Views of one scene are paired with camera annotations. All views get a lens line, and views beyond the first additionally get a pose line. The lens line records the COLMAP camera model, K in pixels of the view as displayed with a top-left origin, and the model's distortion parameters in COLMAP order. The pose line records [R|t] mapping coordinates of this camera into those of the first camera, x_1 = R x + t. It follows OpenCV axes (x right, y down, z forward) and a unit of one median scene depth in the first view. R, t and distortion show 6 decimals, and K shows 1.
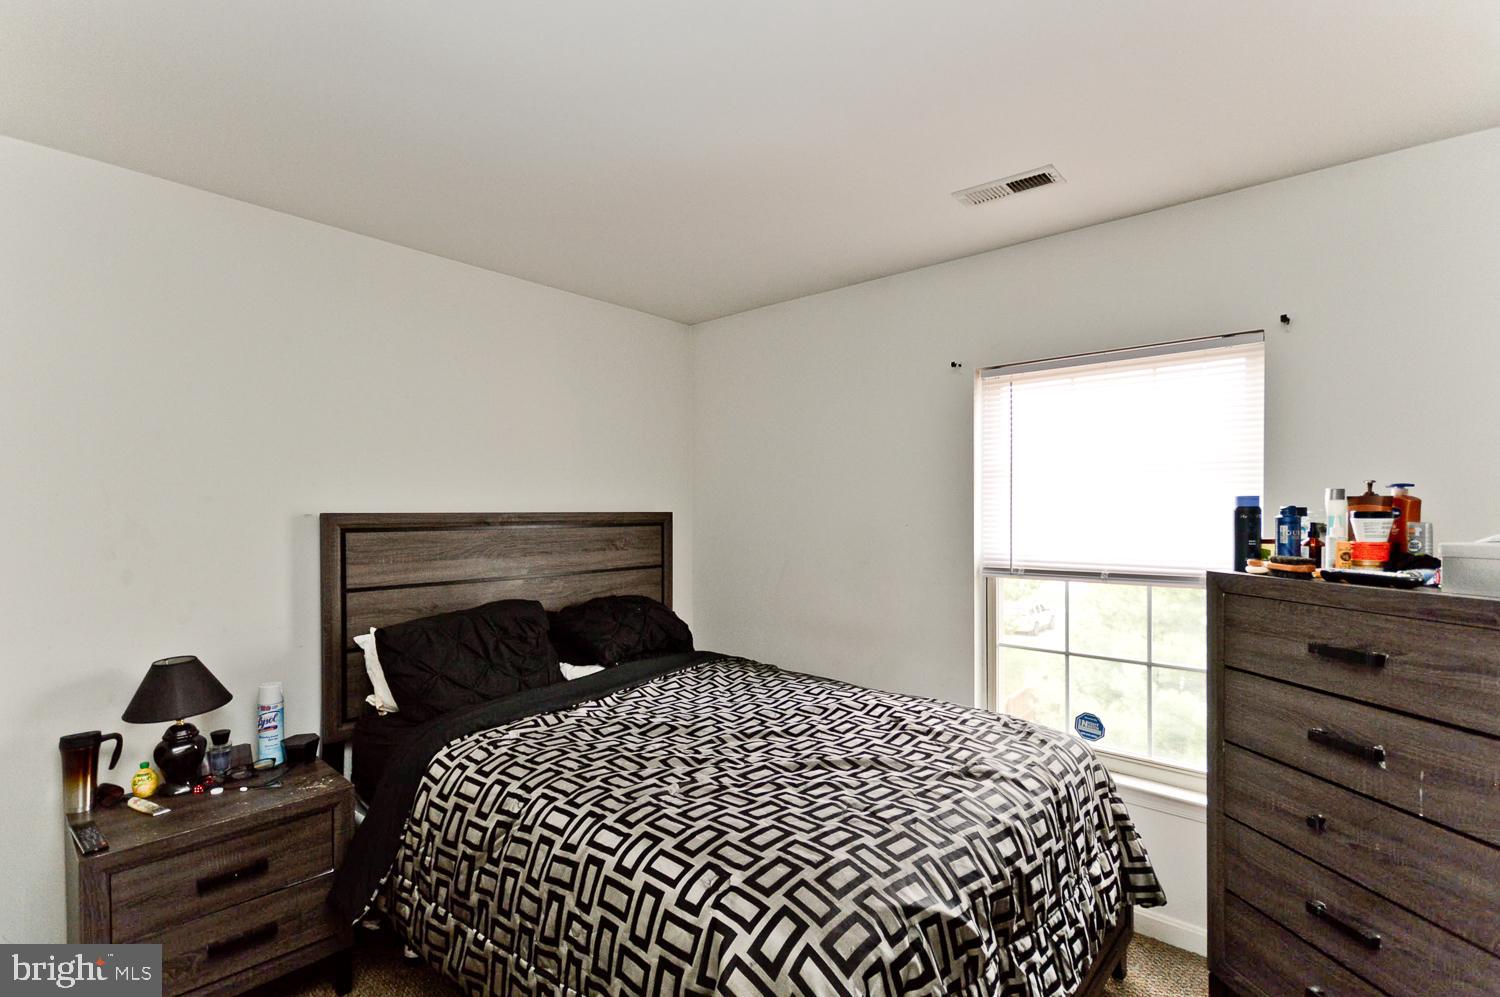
lens RADIAL K [[663.4, 0, 750.4], [0, 663.4, 505.6], [0, 0, 1]] dist [0.027468, -0.015062]
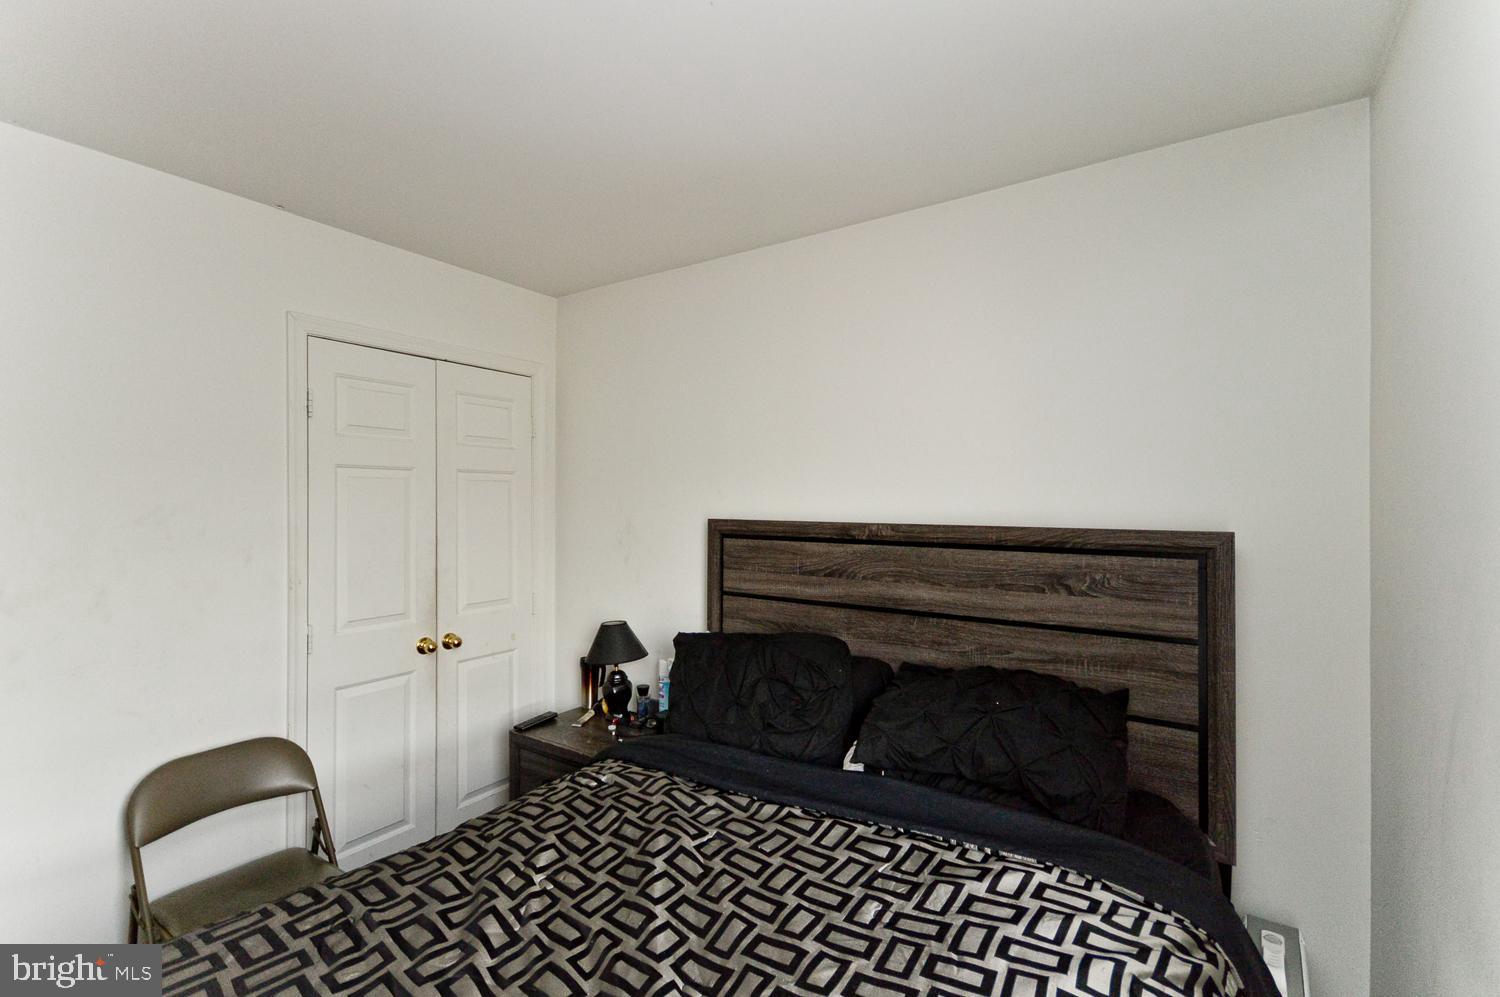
lens RADIAL K [[663.4, 0, 750.4], [0, 663.4, 505.6], [0, 0, 1]] dist [0.027468, -0.015062]
pose [[0.146943, 0.000233, -0.989145, 0.430462], [-0.004487, 0.999990, -0.000431, -0.010405], [0.989135, 0.004502, 0.146942, 0.858416]]
